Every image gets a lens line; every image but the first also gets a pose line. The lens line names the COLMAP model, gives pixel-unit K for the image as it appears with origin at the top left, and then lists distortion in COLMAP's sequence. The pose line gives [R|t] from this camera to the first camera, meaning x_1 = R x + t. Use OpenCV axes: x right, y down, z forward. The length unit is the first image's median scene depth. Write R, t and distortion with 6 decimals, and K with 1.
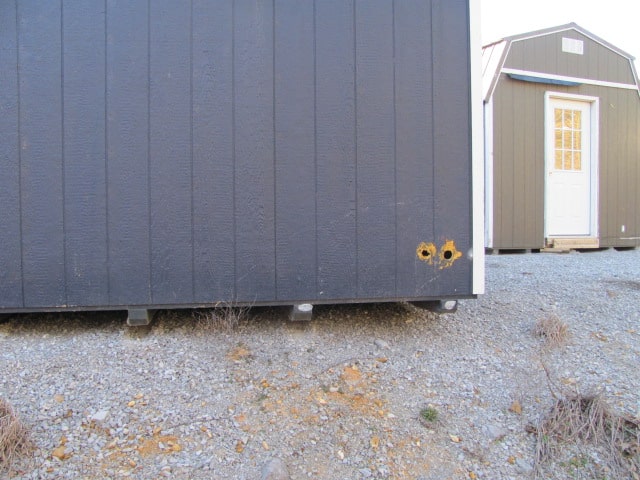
lens RADIAL K [[678.7, 0, 325.0], [0, 678.7, 237.7], [0, 0, 1]] dist [-0.214022, 0.274058]
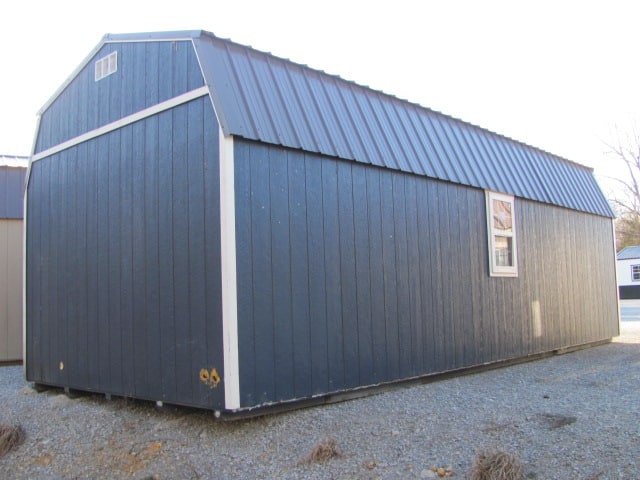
lens RADIAL K [[678.7, 0, 325.0], [0, 678.7, 237.7], [0, 0, 1]] dist [-0.214022, 0.274058]
pose [[0.607546, -0.086013, -0.789614, 1.484940], [0.010526, 0.994904, -0.100276, -0.128471], [0.794215, 0.052610, 0.605355, 0.314747]]
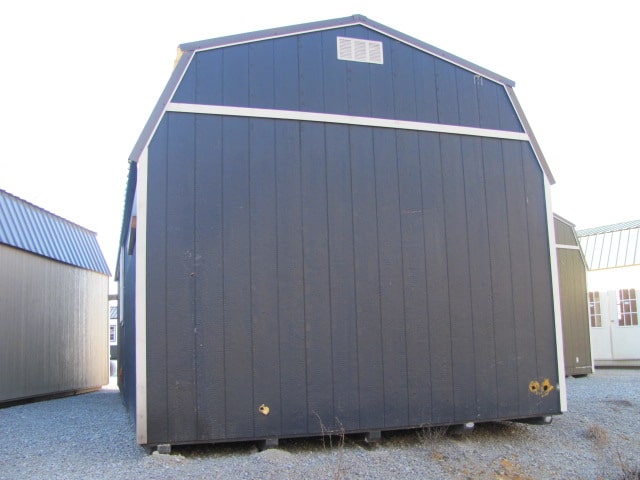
lens RADIAL K [[678.7, 0, 325.0], [0, 678.7, 237.7], [0, 0, 1]] dist [-0.214022, 0.274058]
pose [[0.988841, 0.005341, 0.148880, -0.592370], [0.023388, 0.981399, -0.190547, -0.040149], [-0.147129, 0.191902, 0.970323, -0.548431]]
